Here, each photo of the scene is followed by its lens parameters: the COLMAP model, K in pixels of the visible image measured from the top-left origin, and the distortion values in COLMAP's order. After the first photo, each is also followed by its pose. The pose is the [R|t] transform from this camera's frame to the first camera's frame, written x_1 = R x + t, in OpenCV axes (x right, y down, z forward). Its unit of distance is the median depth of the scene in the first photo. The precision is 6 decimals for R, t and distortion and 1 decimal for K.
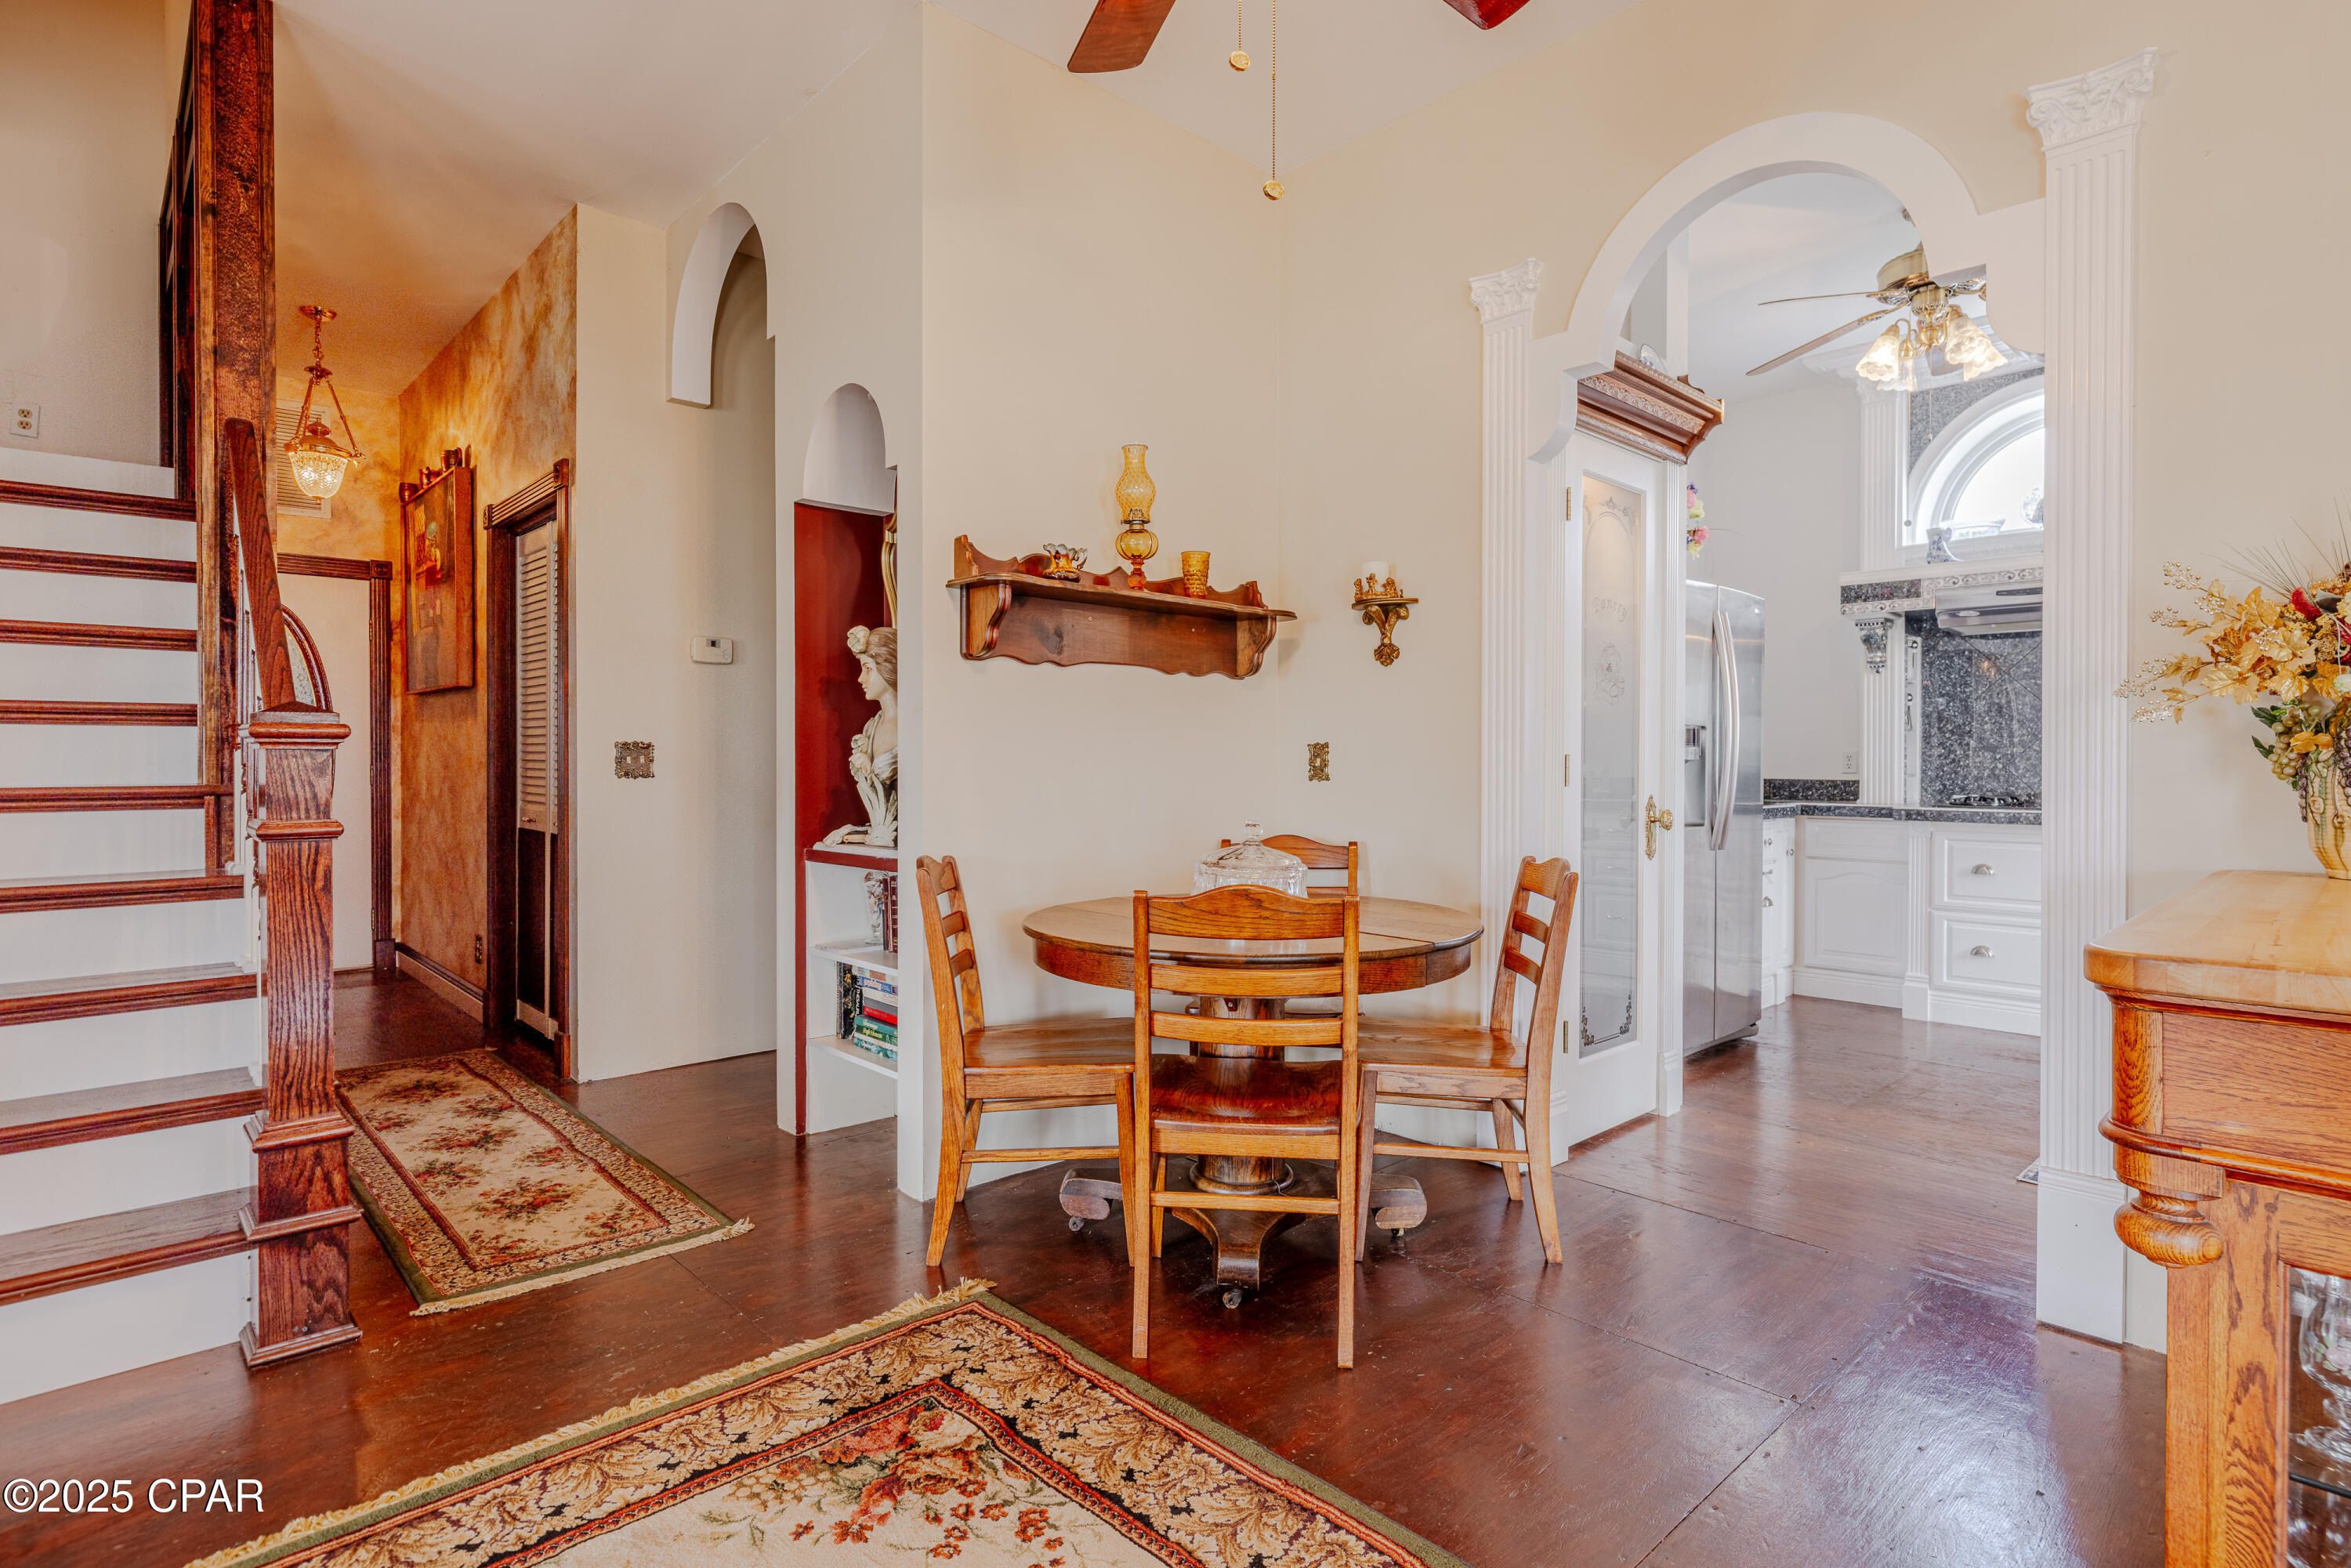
lens RADIAL K [[1190.9, 0, 1188.0], [0, 1190.9, 773.0], [0, 0, 1]] dist [-0.012400, 0.002670]
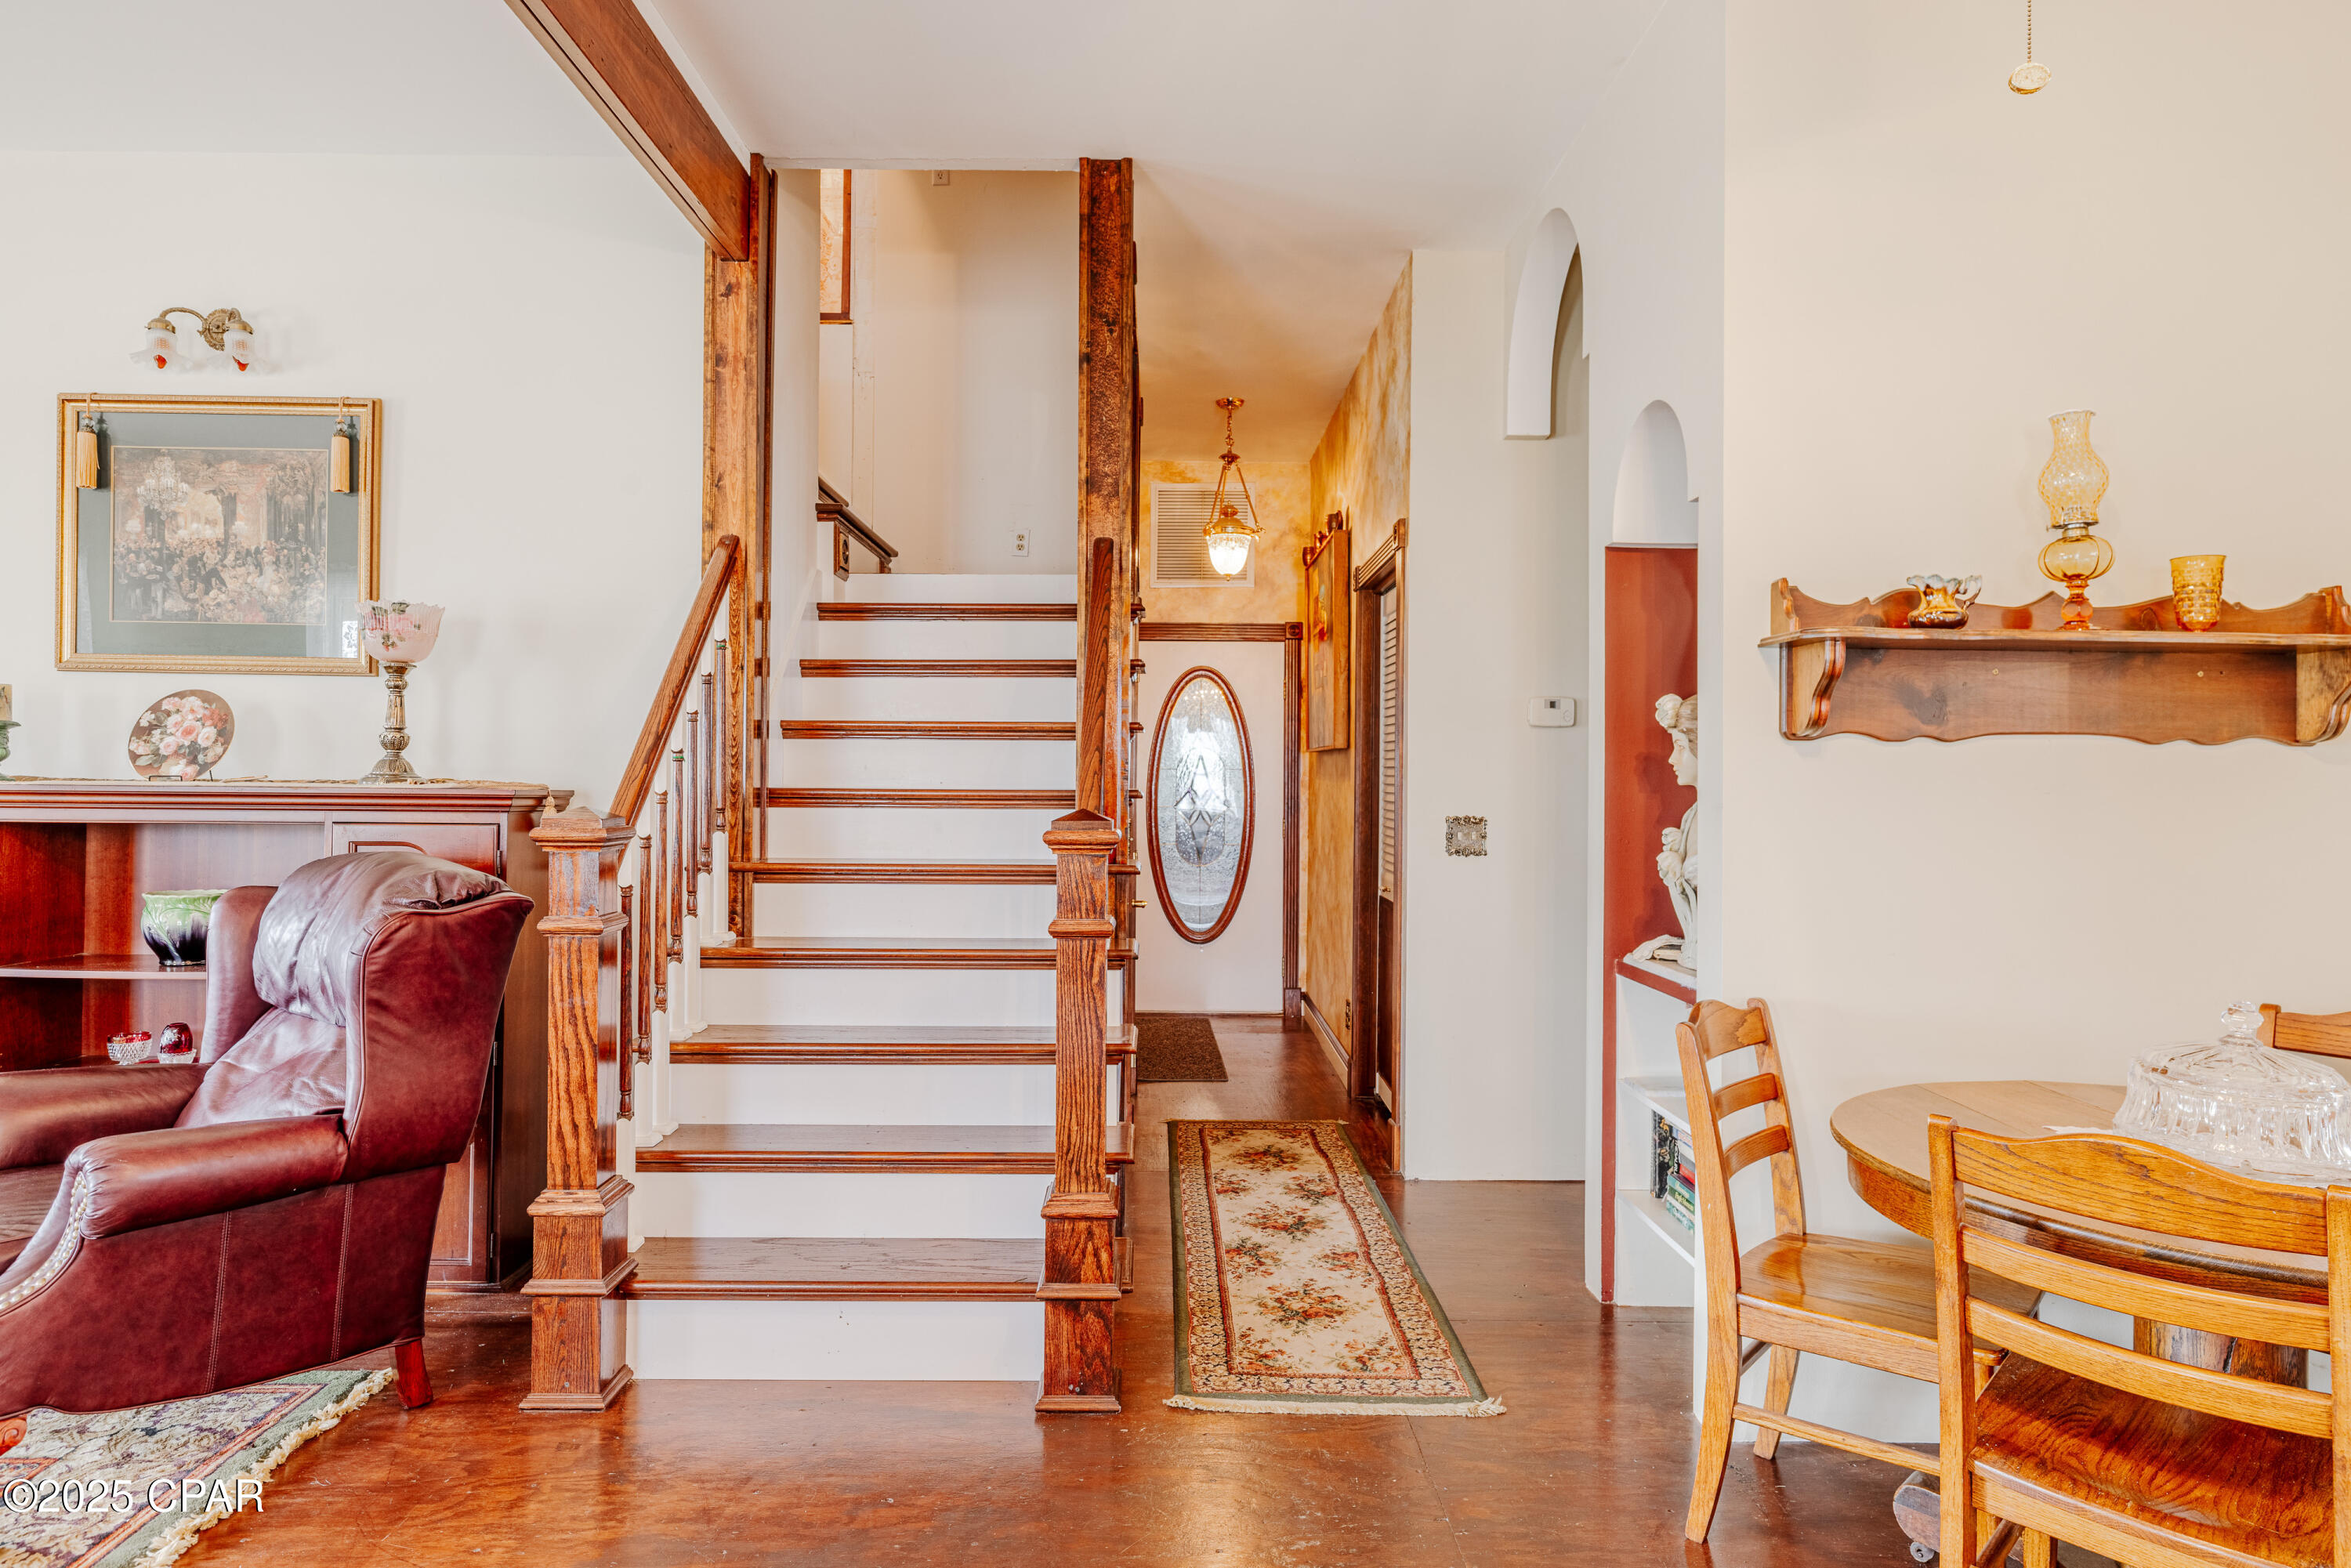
lens RADIAL K [[1379.2, 0, 1159.3], [0, 1379.2, 767.2], [0, 0, 1]] dist [-0.004504, -0.000831]
pose [[0.725721, -0.000895, -0.687989, 0.116194], [-0.015426, 0.999727, -0.017573, -0.051765], [0.687816, 0.023366, 0.725509, 0.079919]]
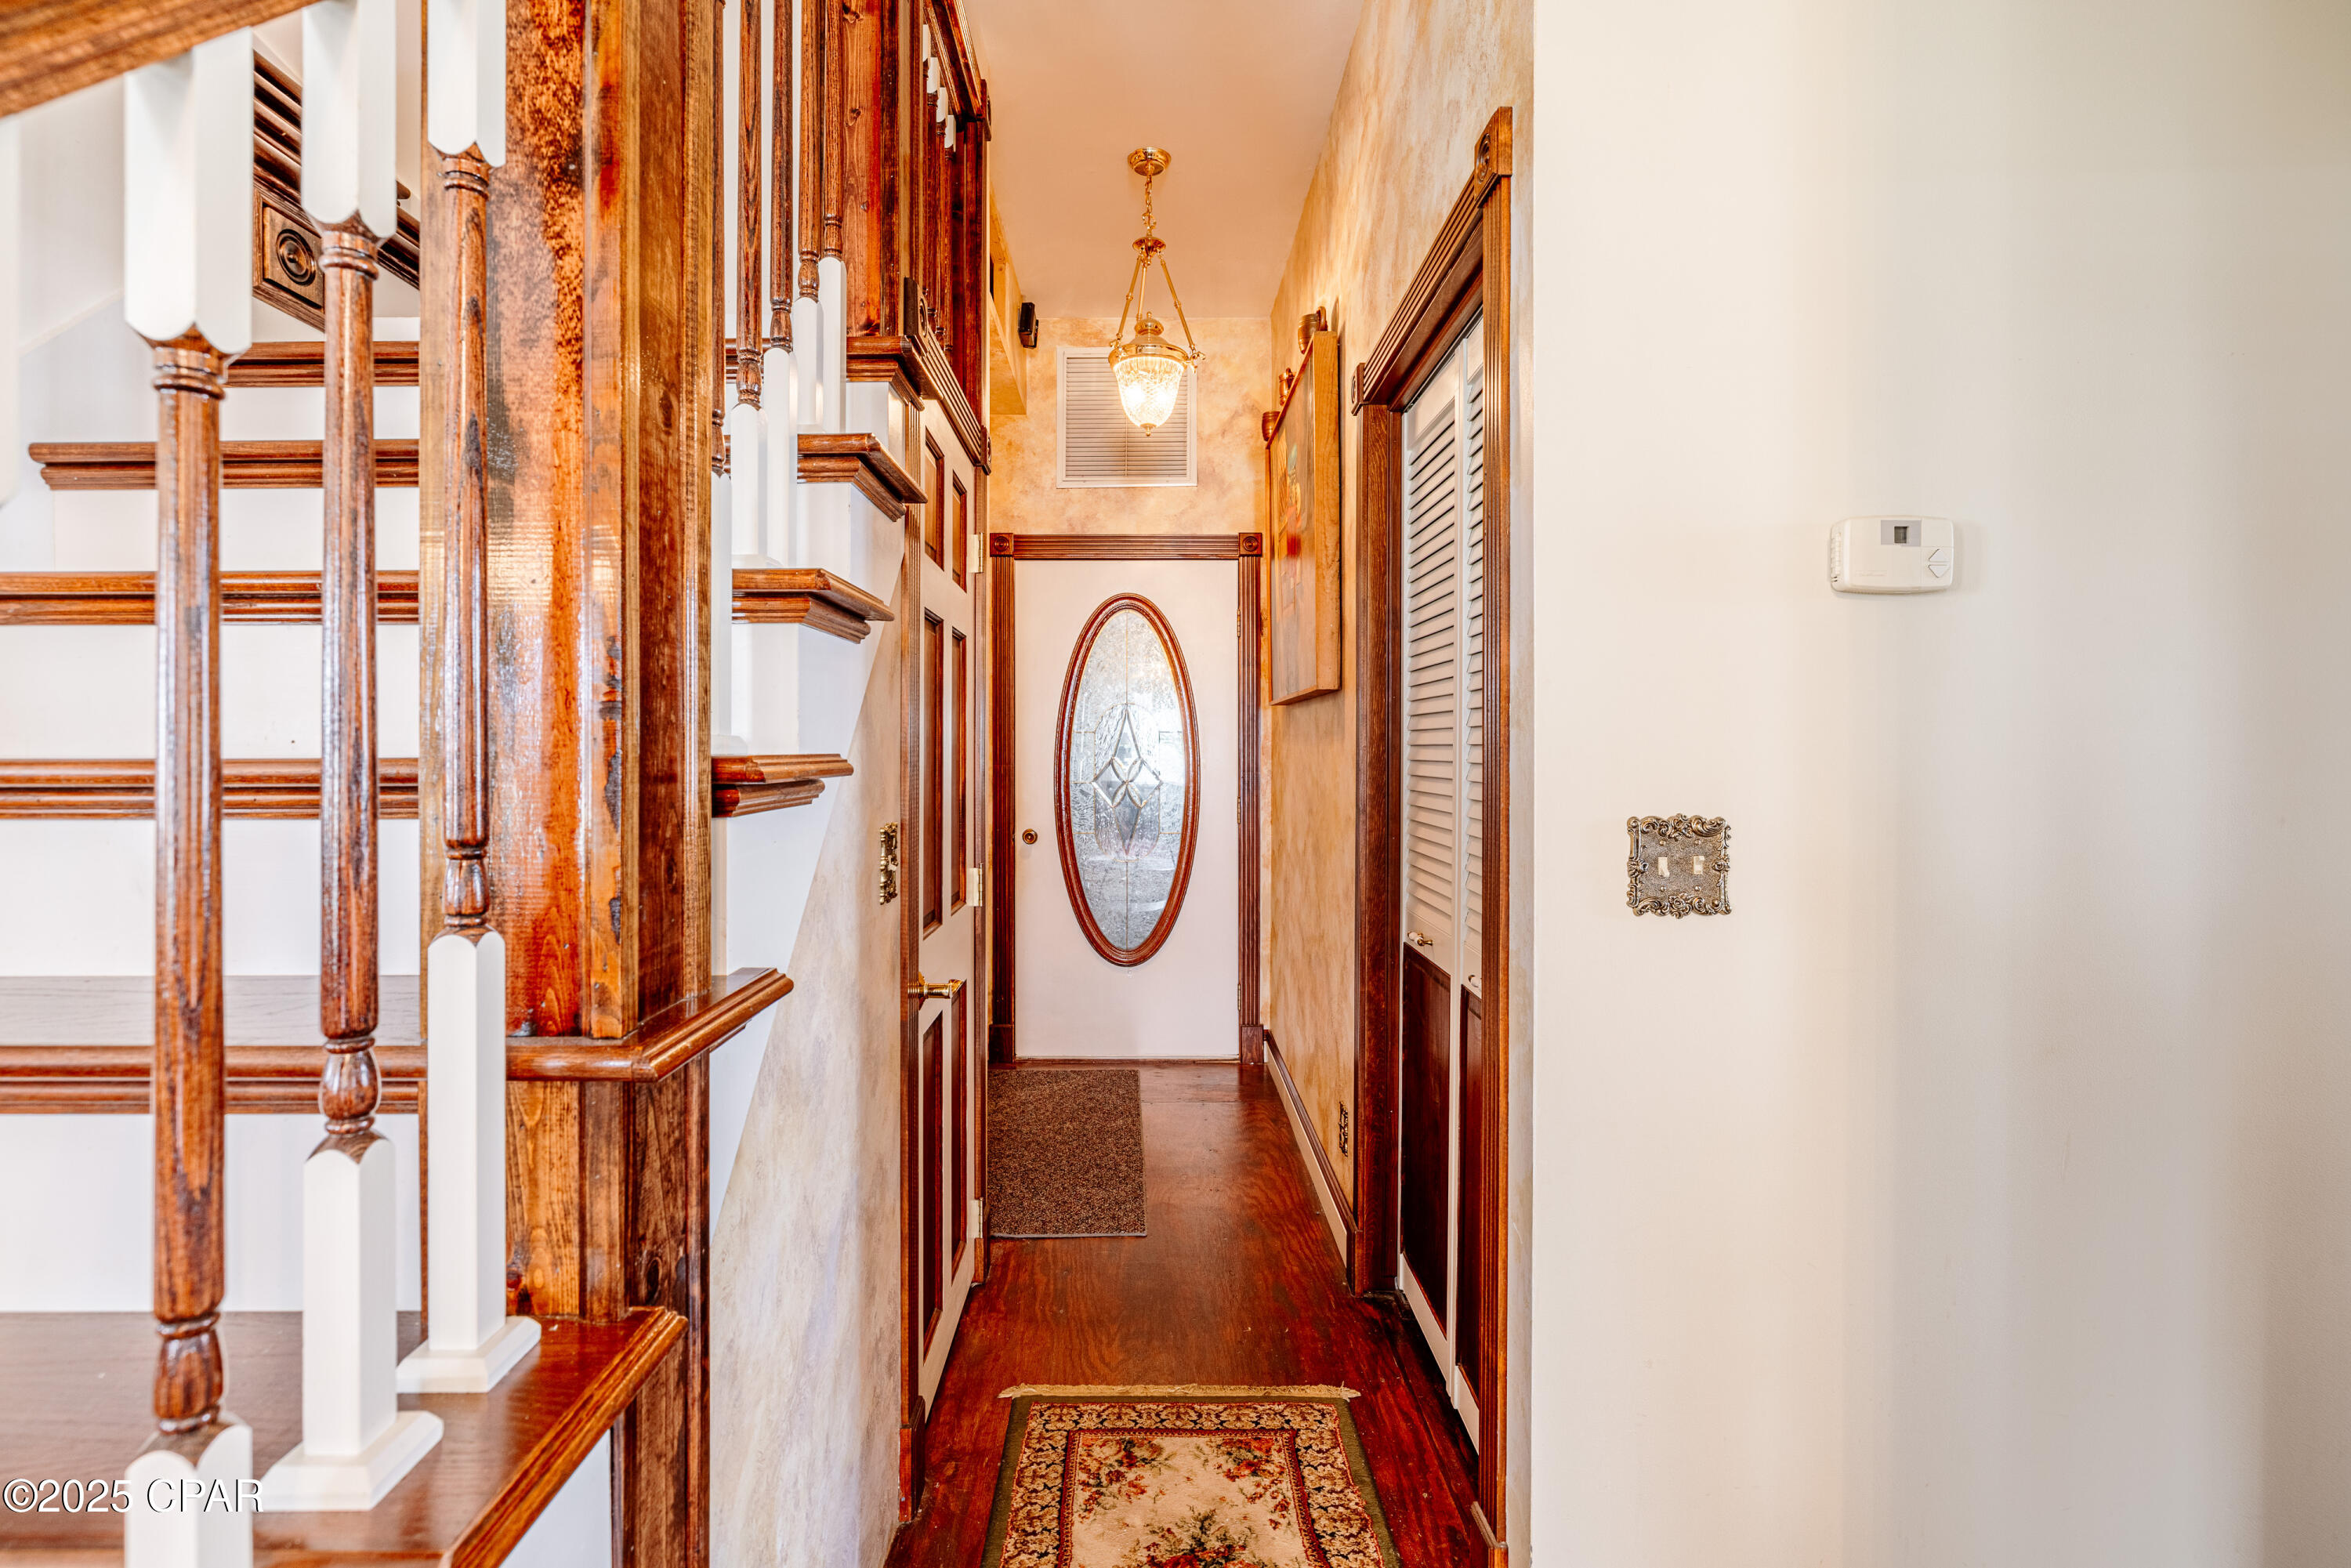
lens RADIAL K [[1083.3, 0, 1157.5], [0, 1083.3, 752.0], [0, 0, 1]] dist [-0.000042, 0.000047]
pose [[0.732878, -0.000925, -0.680359, -0.439558], [-0.007840, 0.999921, -0.009804, -0.051851], [0.680315, 0.012519, 0.732813, 0.794134]]
